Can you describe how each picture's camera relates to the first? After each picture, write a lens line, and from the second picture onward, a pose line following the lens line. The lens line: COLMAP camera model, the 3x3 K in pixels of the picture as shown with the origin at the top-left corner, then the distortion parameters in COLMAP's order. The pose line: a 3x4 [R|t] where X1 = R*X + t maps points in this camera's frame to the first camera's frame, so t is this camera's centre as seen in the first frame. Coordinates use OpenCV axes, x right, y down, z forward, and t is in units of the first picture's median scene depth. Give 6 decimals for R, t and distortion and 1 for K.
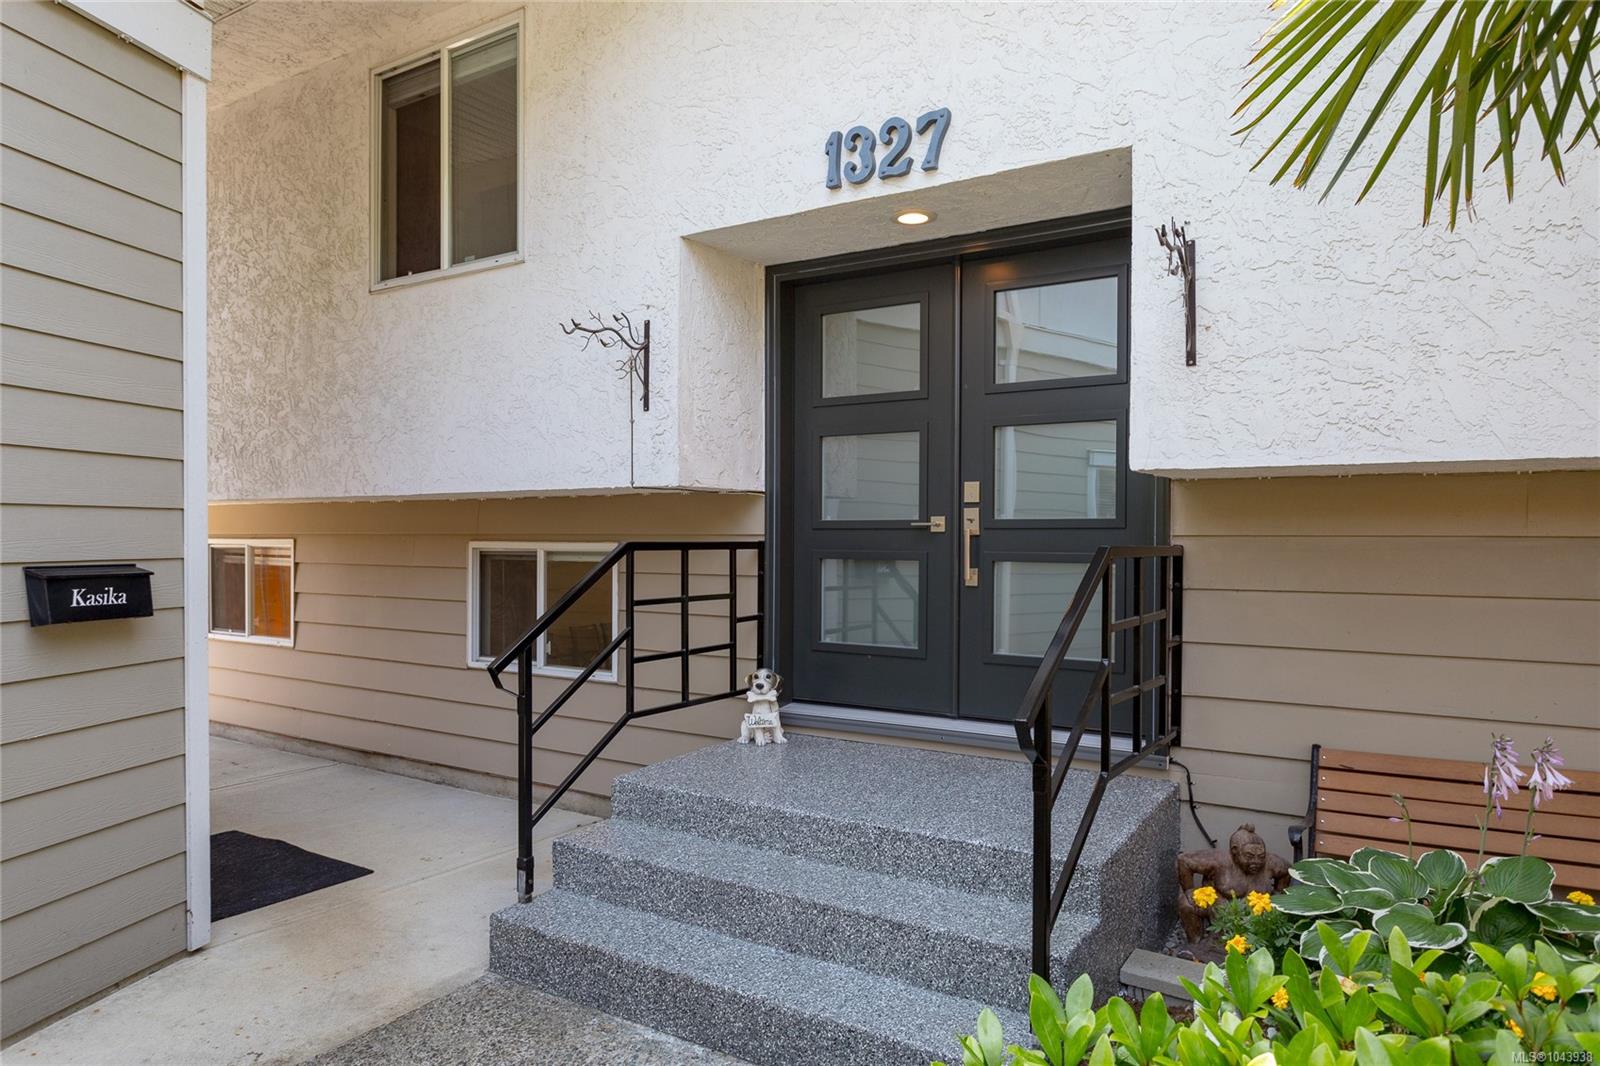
lens RADIAL K [[992.4, 0, 804.4], [0, 992.4, 550.7], [0, 0, 1]] dist [0.001291, 0.000395]
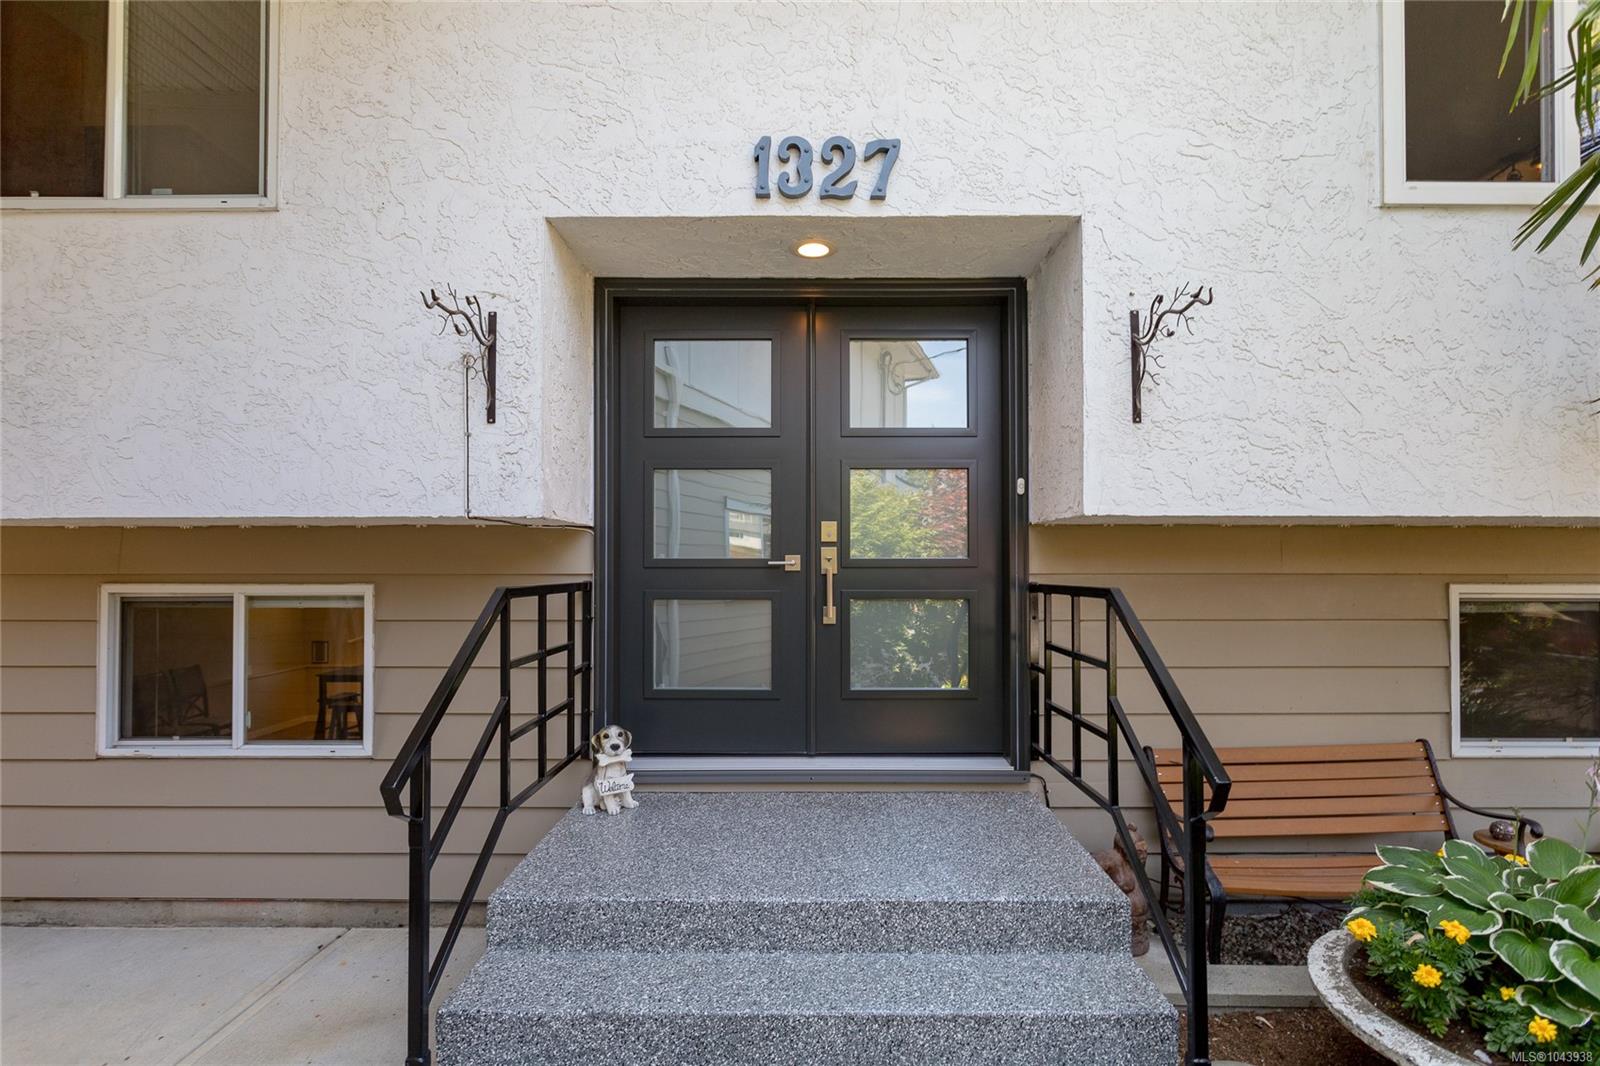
lens RADIAL K [[788.3, 0, 799.2], [0, 788.3, 559.9], [0, 0, 1]] dist [-0.005788, 0.001686]
pose [[0.849997, 0.000647, 0.526787, -0.287389], [0.010887, 0.999764, -0.018794, -0.015157], [-0.526675, 0.021710, 0.849790, 0.330936]]
